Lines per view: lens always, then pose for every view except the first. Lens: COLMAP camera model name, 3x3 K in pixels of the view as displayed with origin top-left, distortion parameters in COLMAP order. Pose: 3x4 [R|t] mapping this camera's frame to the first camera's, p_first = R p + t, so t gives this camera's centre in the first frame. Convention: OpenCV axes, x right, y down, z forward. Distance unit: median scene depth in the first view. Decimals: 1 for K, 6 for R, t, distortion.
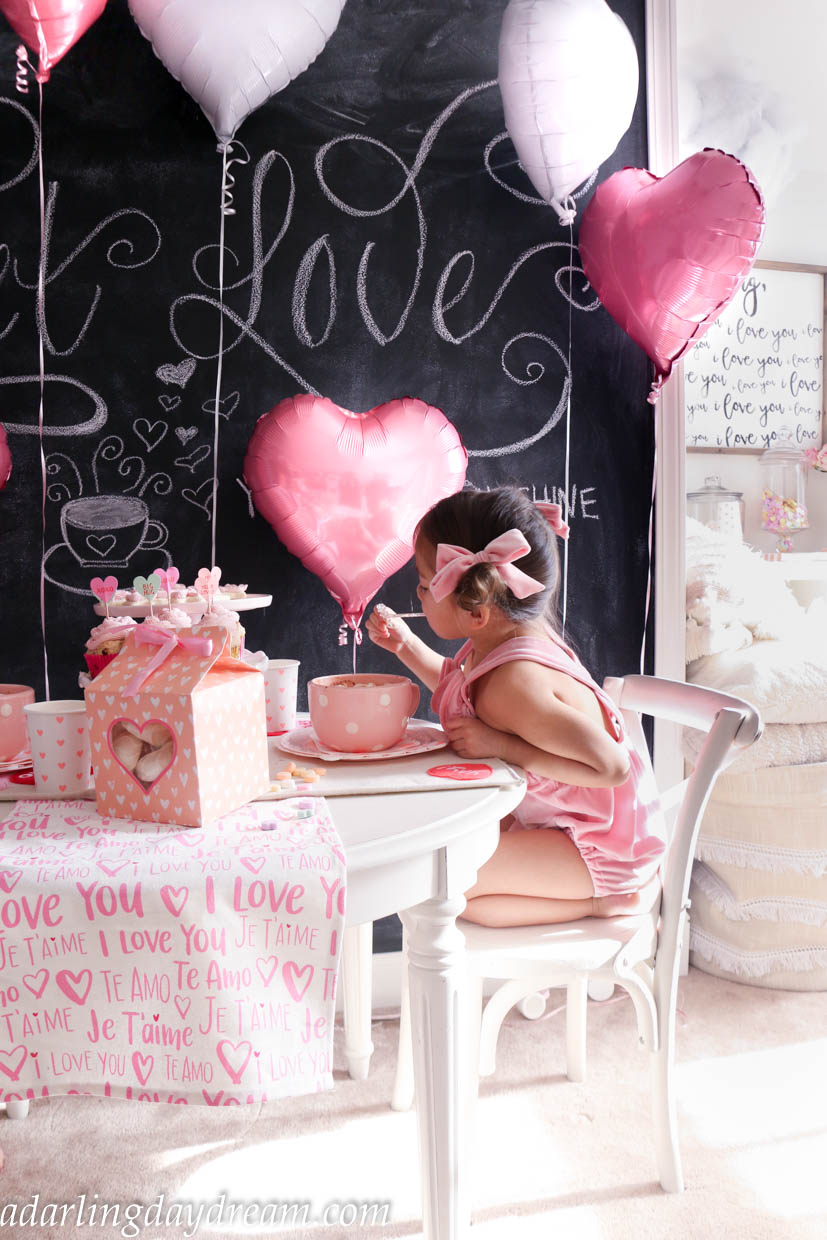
lens RADIAL K [[1035.5, 0, 443.7], [0, 1035.5, 636.0], [0, 0, 1]] dist [-0.164915, 0.118967]
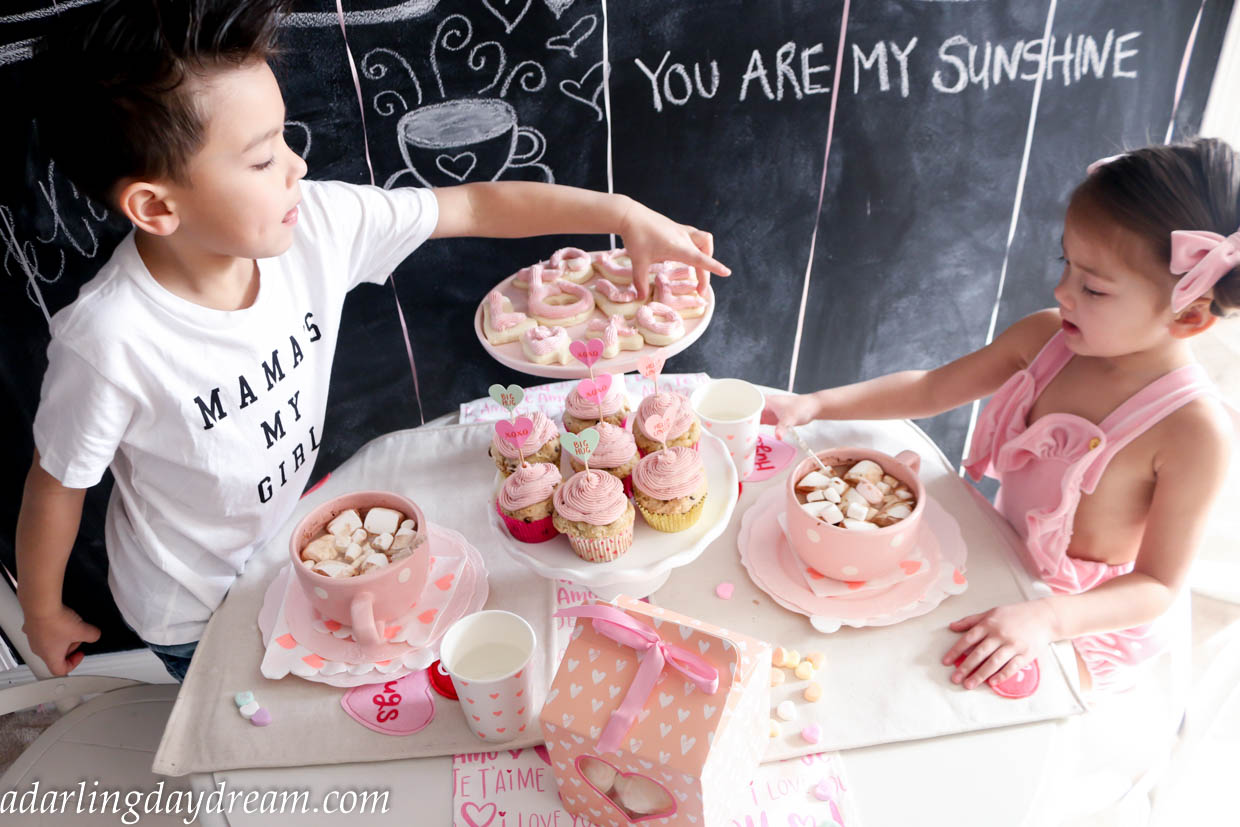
lens RADIAL K [[1035.5, 0, 608.0], [0, 1035.5, 426.5], [0, 0, 1]] dist [-0.164915, 0.118967]
pose [[0.992540, 0.017817, -0.120608, -0.136216], [0.046351, 0.859836, 0.508462, -0.297685], [0.112762, -0.510259, 0.852596, 0.287736]]
